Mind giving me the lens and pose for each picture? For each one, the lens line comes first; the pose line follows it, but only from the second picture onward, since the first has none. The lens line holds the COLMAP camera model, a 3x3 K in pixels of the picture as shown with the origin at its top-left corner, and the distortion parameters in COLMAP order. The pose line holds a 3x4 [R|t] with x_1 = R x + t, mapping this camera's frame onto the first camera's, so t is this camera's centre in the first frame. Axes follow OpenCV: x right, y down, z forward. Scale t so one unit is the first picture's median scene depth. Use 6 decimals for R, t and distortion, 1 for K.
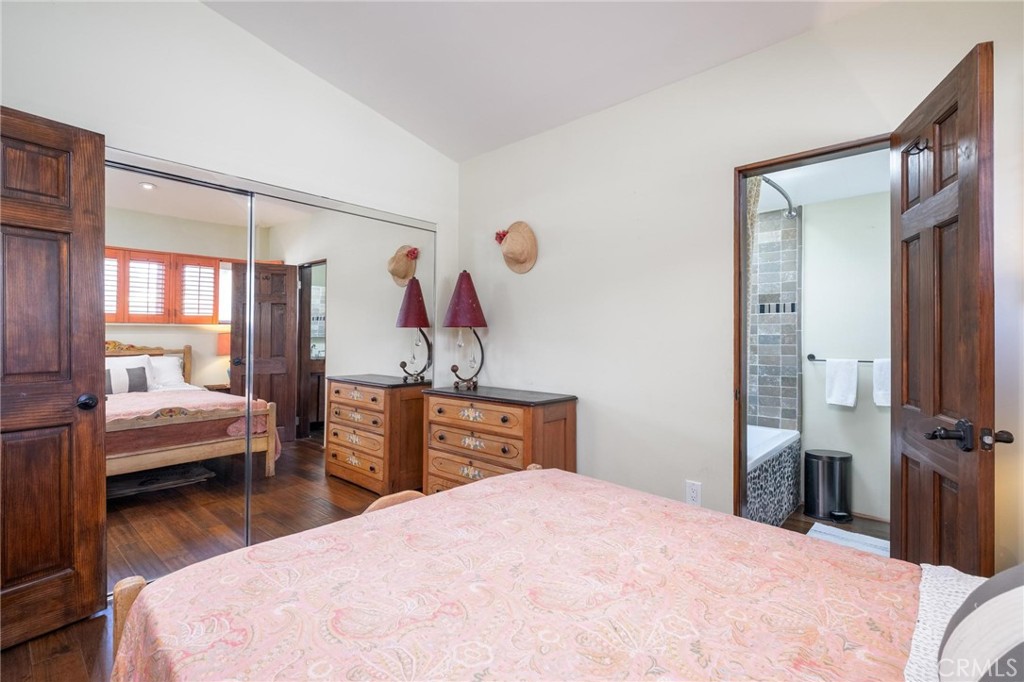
lens RADIAL K [[474.1, 0, 511.4], [0, 474.1, 337.0], [0, 0, 1]] dist [-0.001125, -0.000042]
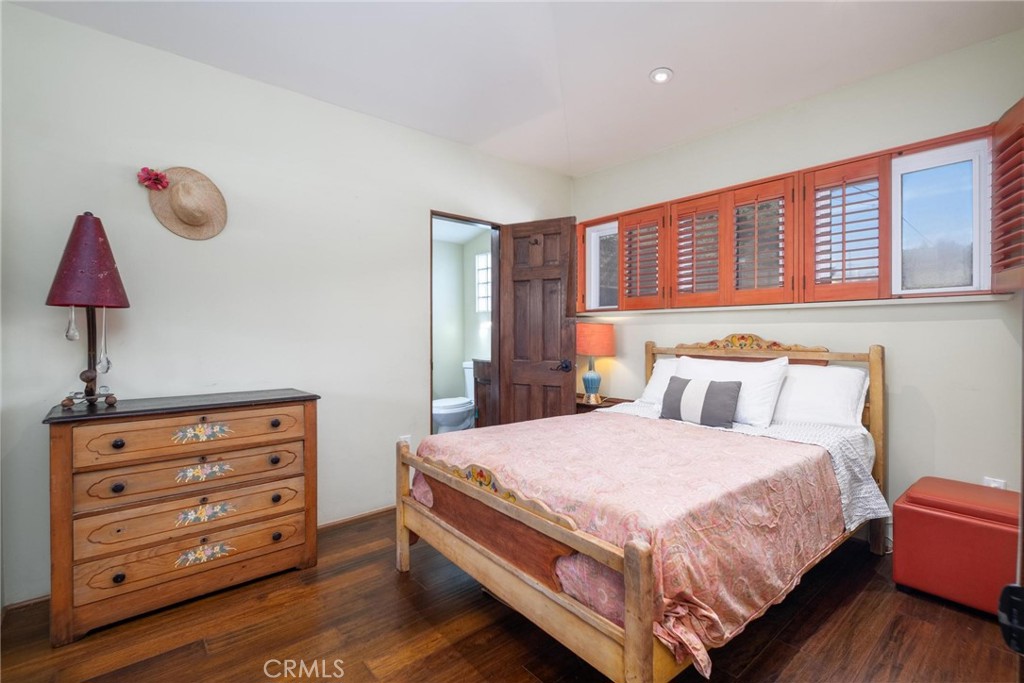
lens RADIAL K [[451.9, 0, 511.2], [0, 451.9, 336.7], [0, 0, 1]] dist [0.000726, 0.000136]
pose [[0.150454, -0.014560, 0.988510, -0.677446], [0.000454, 0.999892, 0.014659, 0.010036], [-0.988617, -0.001756, 0.150444, 0.437594]]
